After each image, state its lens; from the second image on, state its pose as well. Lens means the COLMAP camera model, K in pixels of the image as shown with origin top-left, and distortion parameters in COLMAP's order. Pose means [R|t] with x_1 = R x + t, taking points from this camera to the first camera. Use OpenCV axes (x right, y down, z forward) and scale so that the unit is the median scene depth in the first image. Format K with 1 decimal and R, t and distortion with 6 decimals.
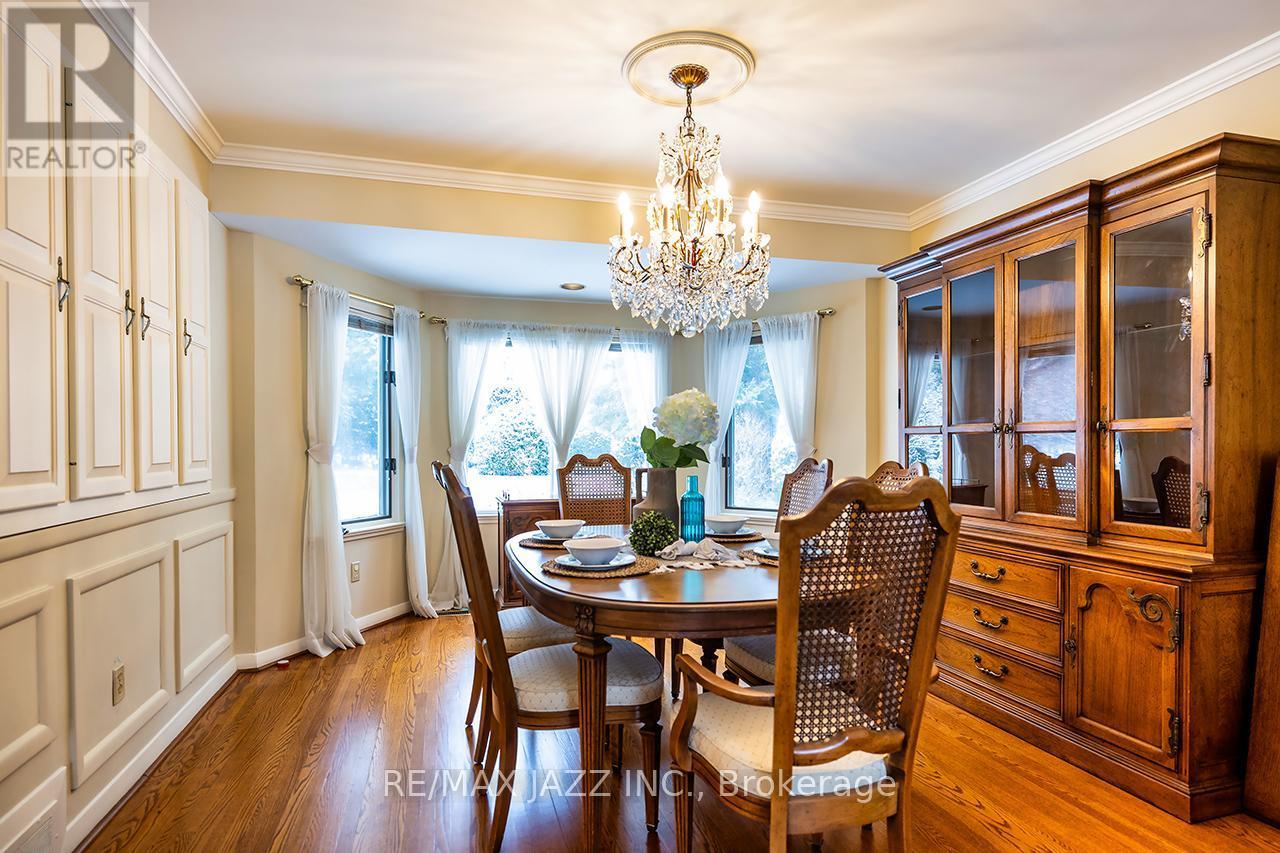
lens RADIAL K [[686.6, 0, 640.0], [0, 686.6, 426.5], [0, 0, 1]] dist [-0.001040, -0.000593]
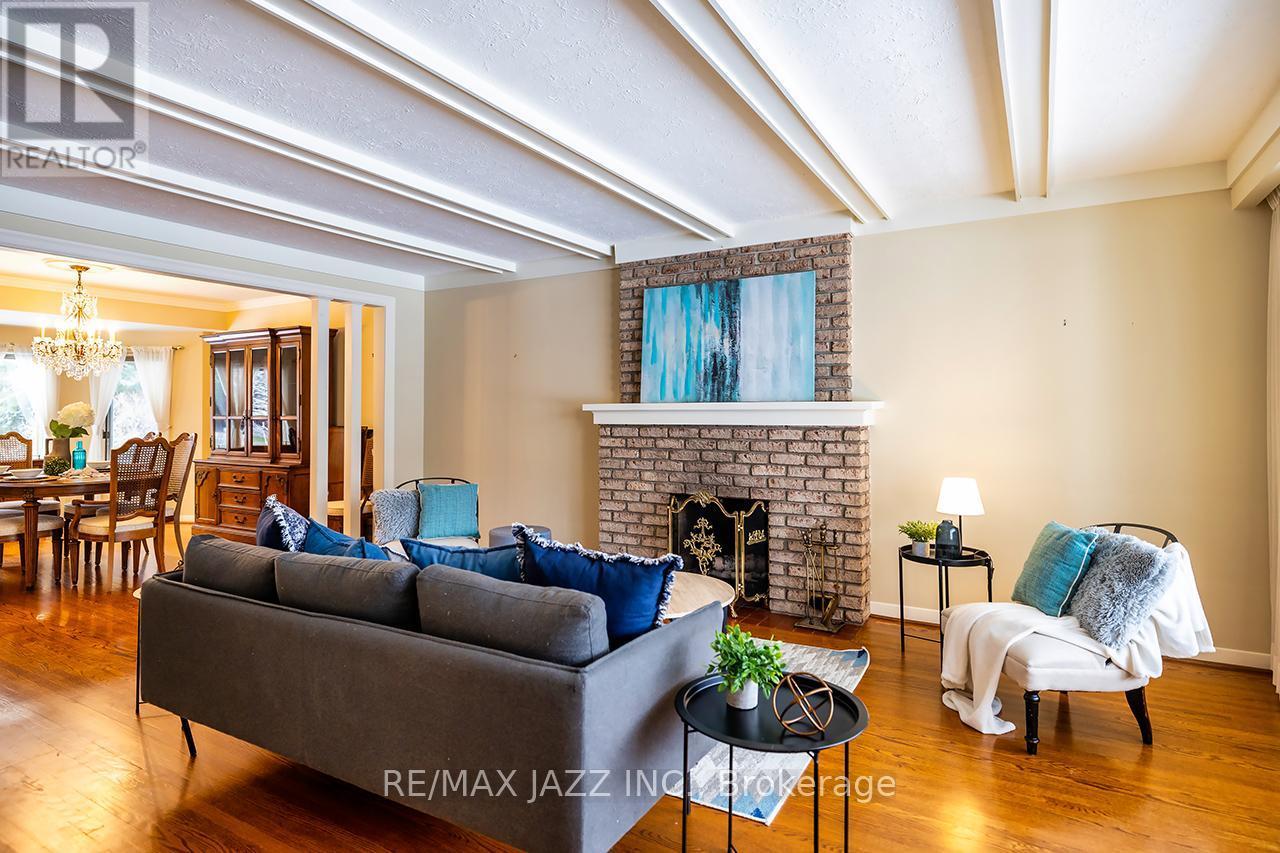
lens RADIAL K [[684.1, 0, 635.7], [0, 684.1, 401.5], [0, 0, 1]] dist [-0.000652, -0.000634]
pose [[0.722273, 0.010018, 0.691535, -0.156674], [-0.016157, 0.999867, 0.002391, -0.093262], [-0.691419, -0.012900, 0.722339, -1.869471]]
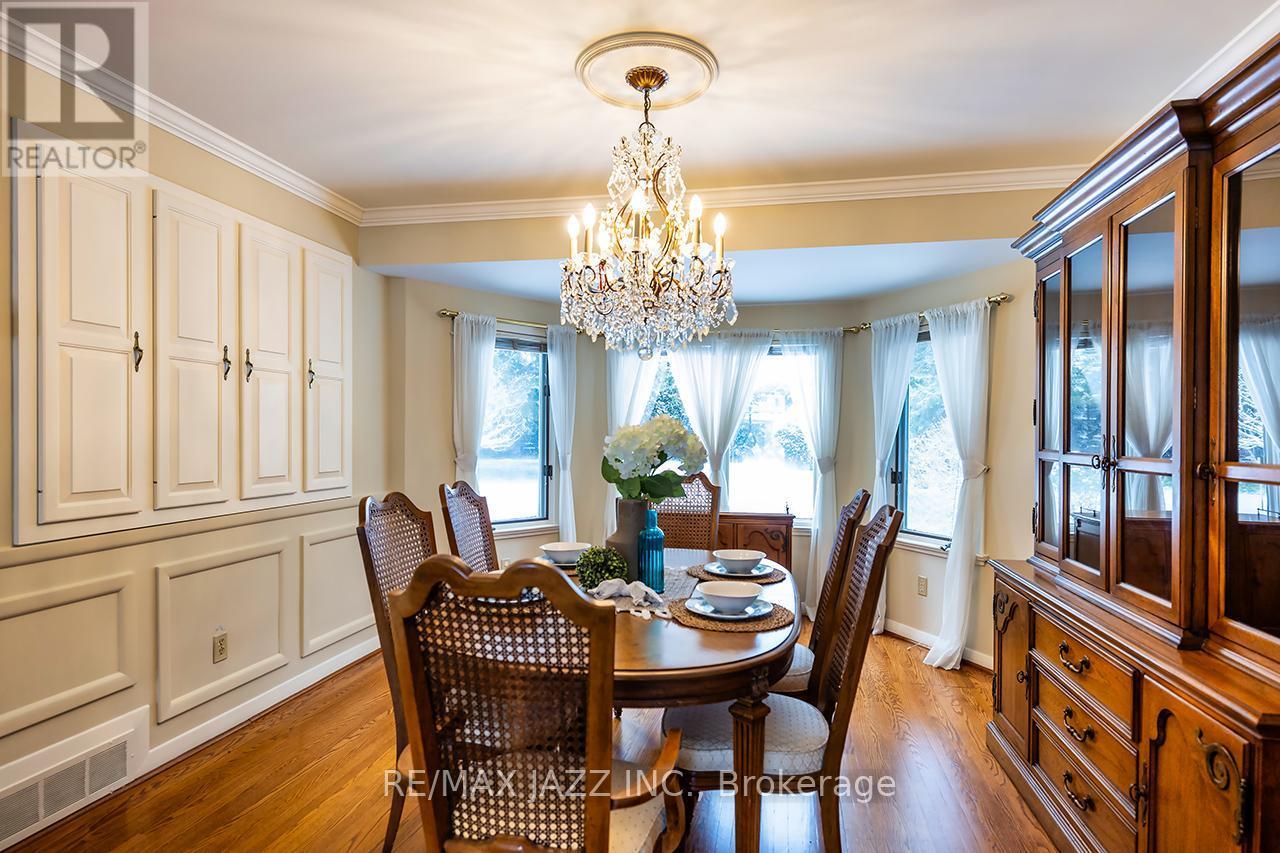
lens RADIAL K [[689.5, 0, 658.9], [0, 689.5, 417.4], [0, 0, 1]] dist [-0.001174, -0.000017]
pose [[0.892970, -0.002321, -0.450111, 0.489982], [0.003395, 0.999993, 0.001581, -0.052863], [0.450104, -0.002940, 0.892971, 0.170050]]
